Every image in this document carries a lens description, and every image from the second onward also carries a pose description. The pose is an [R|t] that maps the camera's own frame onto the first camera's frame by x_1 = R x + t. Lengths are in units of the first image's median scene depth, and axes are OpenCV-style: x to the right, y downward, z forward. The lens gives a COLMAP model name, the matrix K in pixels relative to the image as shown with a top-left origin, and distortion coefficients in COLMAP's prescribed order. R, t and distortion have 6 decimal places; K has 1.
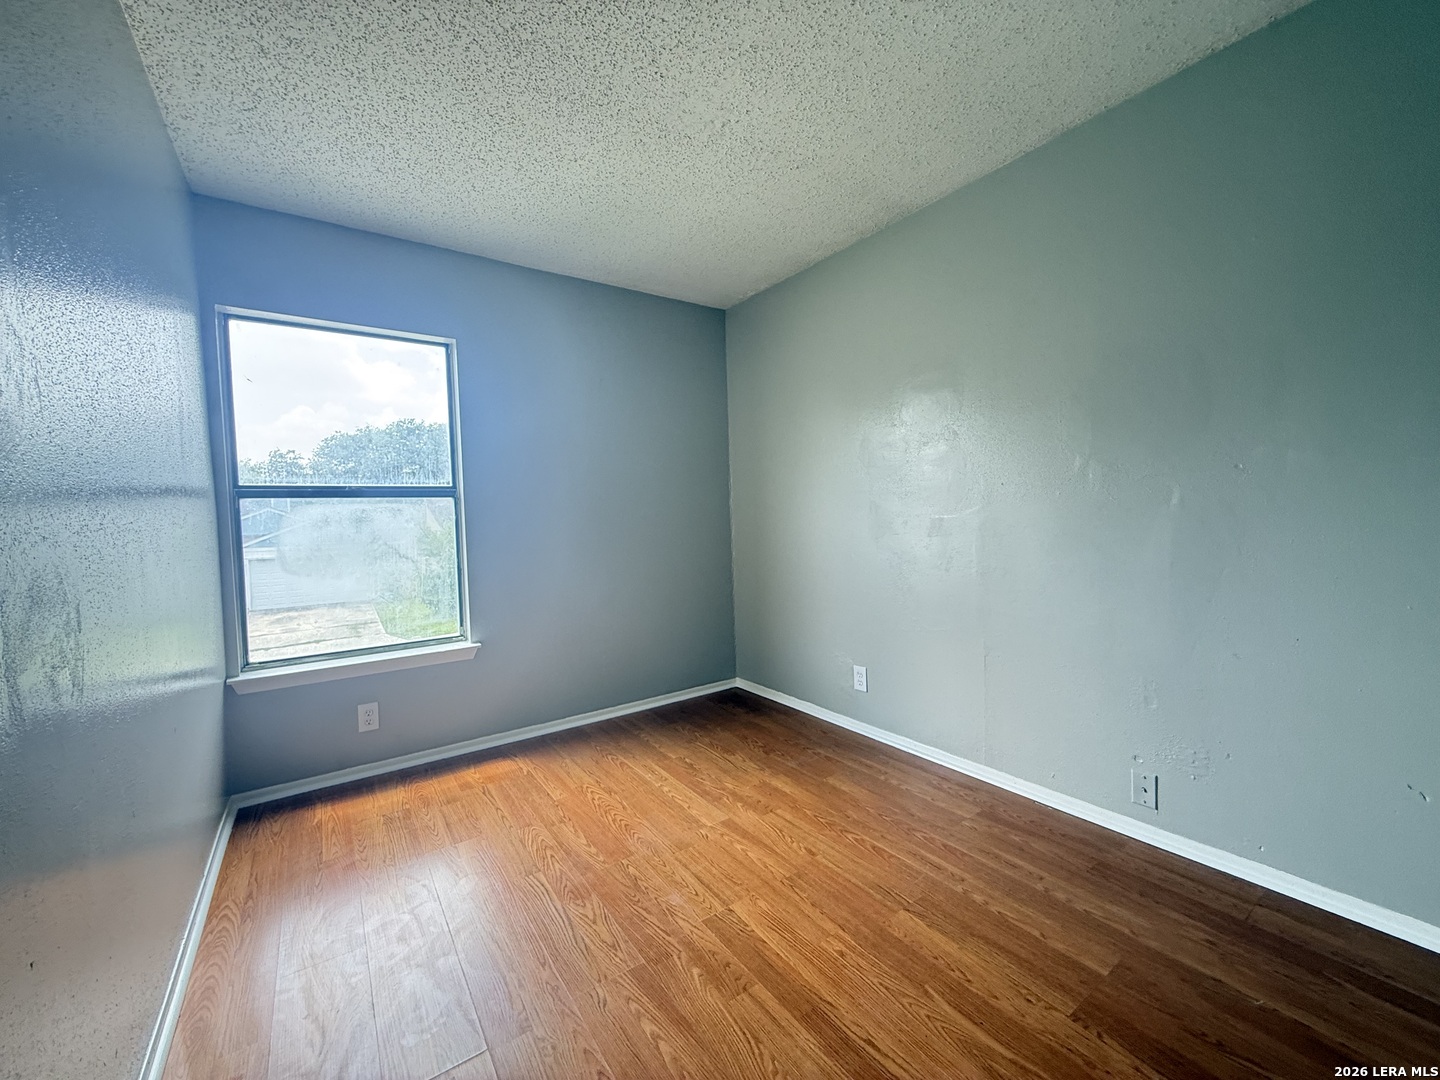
lens RADIAL K [[580.4, 0, 720.0], [0, 580.4, 540.0], [0, 0, 1]] dist [-0.000111, -0.000040]
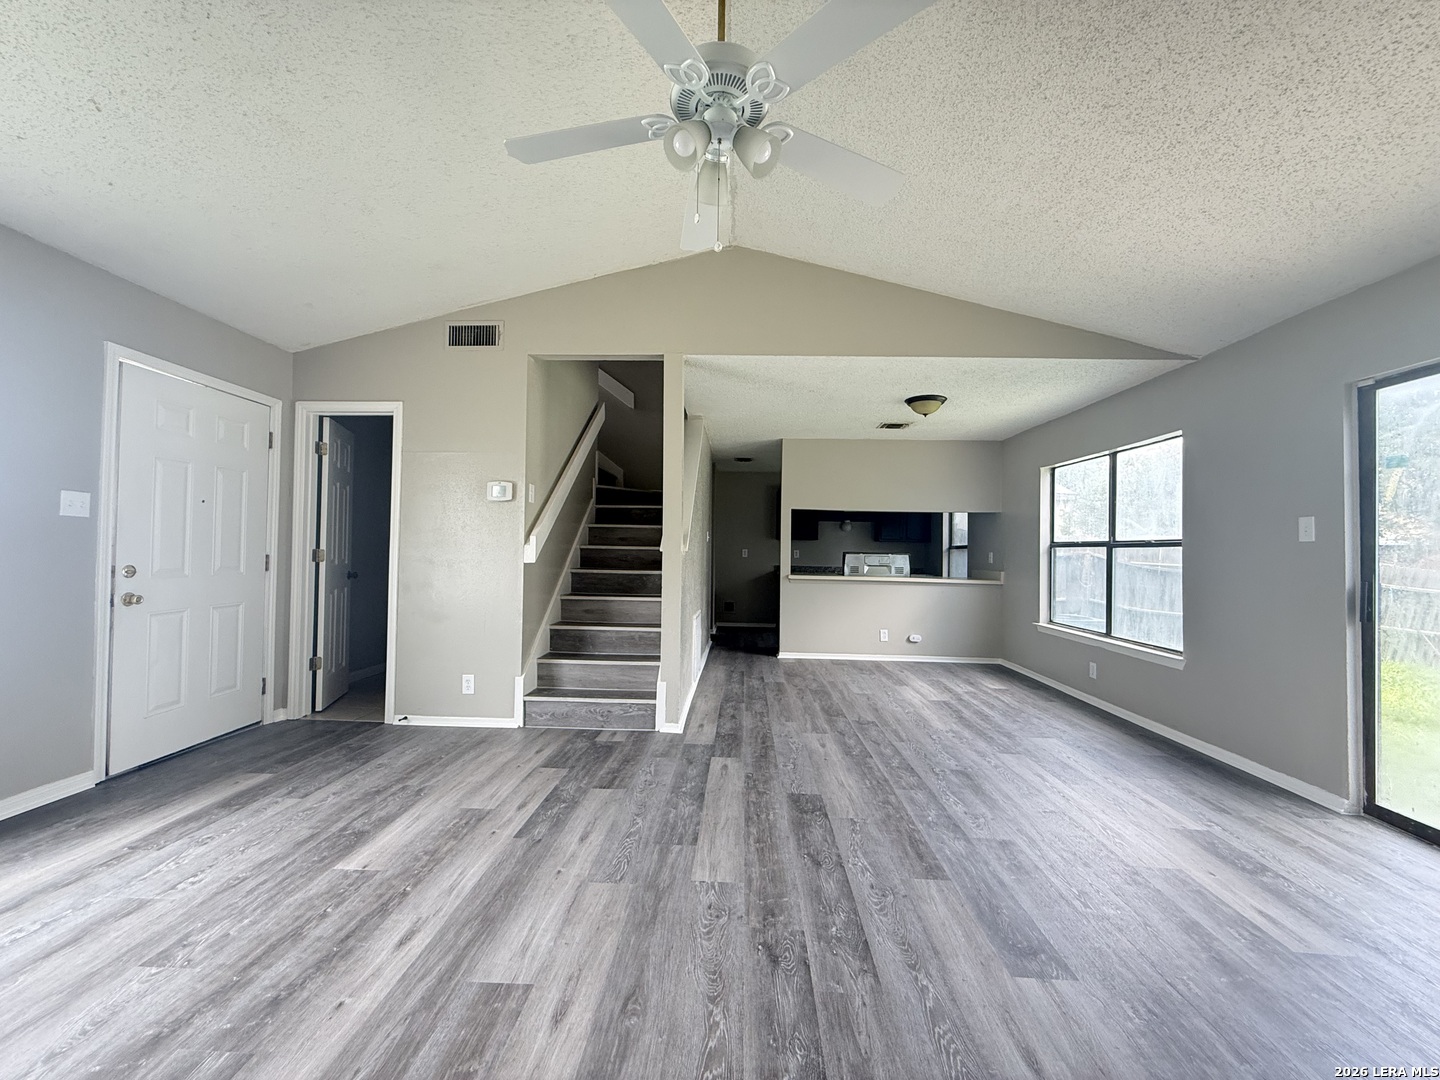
lens RADIAL K [[580.4, 0, 720.0], [0, 580.4, 540.0], [0, 0, 1]] dist [-0.000111, -0.000040]
pose [[-0.612188, -0.000877, -0.790712, 1.415432], [-0.042116, 0.998616, 0.031499, -0.096570], [0.789590, 0.052585, -0.611377, 1.095840]]
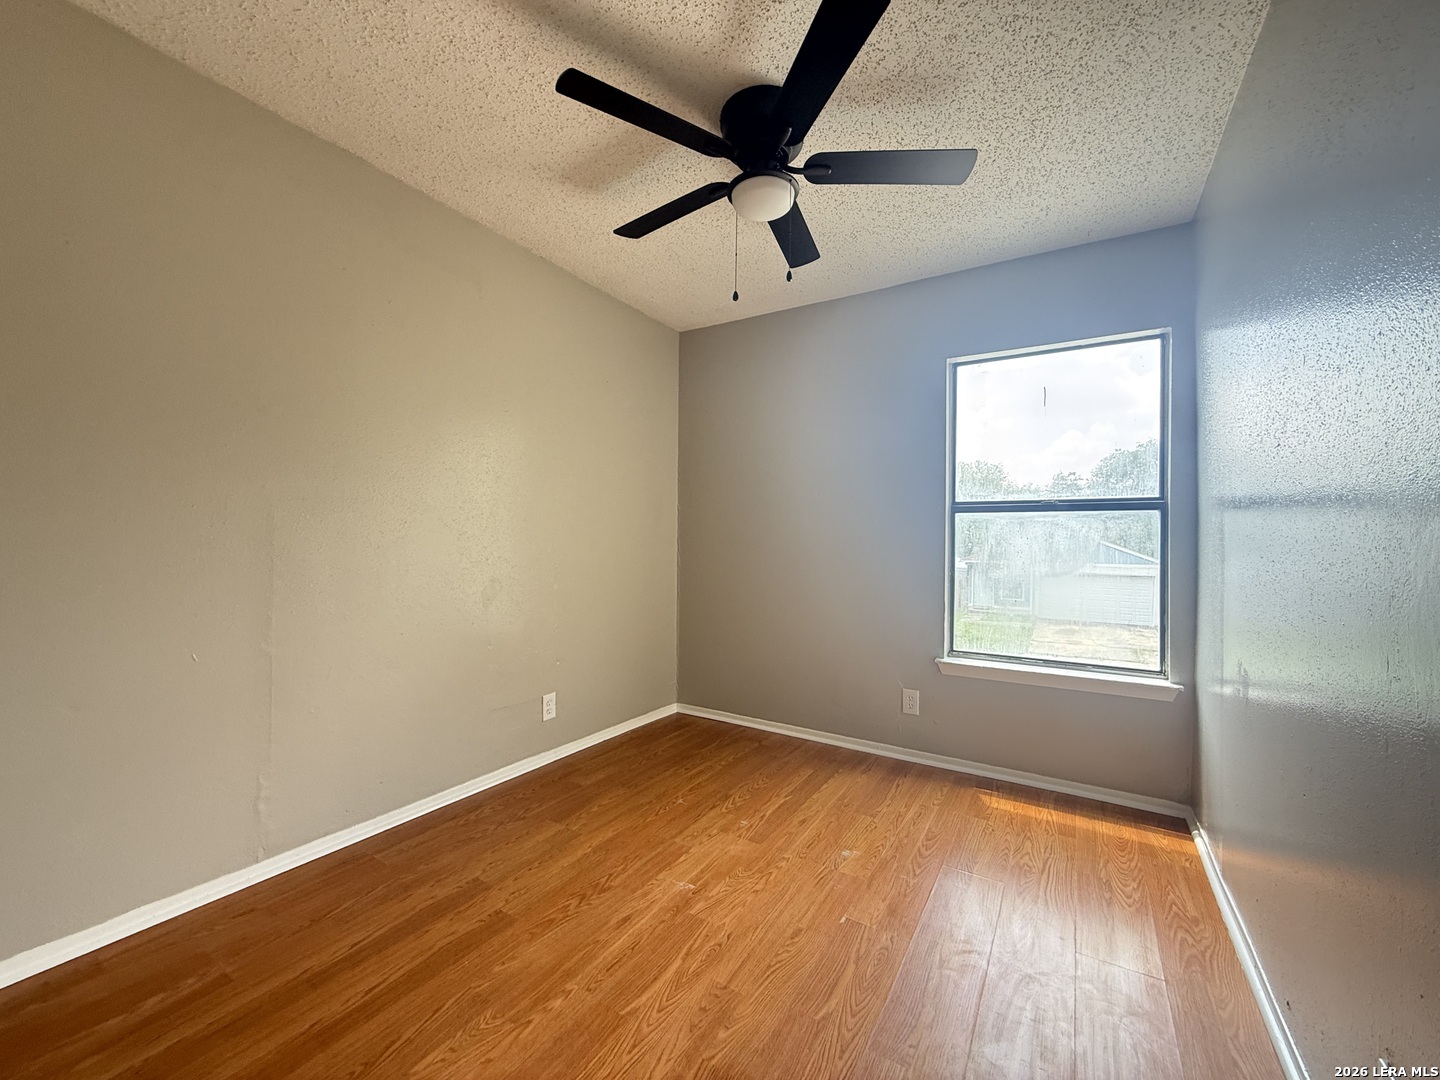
lens RADIAL K [[580.4, 0, 720.0], [0, 580.4, 540.0], [0, 0, 1]] dist [-0.000111, -0.000040]
pose [[0.387431, 0.031401, -0.921364, 0.093683], [-0.060941, 0.998106, 0.008392, 0.004313], [0.919882, 0.052897, 0.388611, 0.071489]]
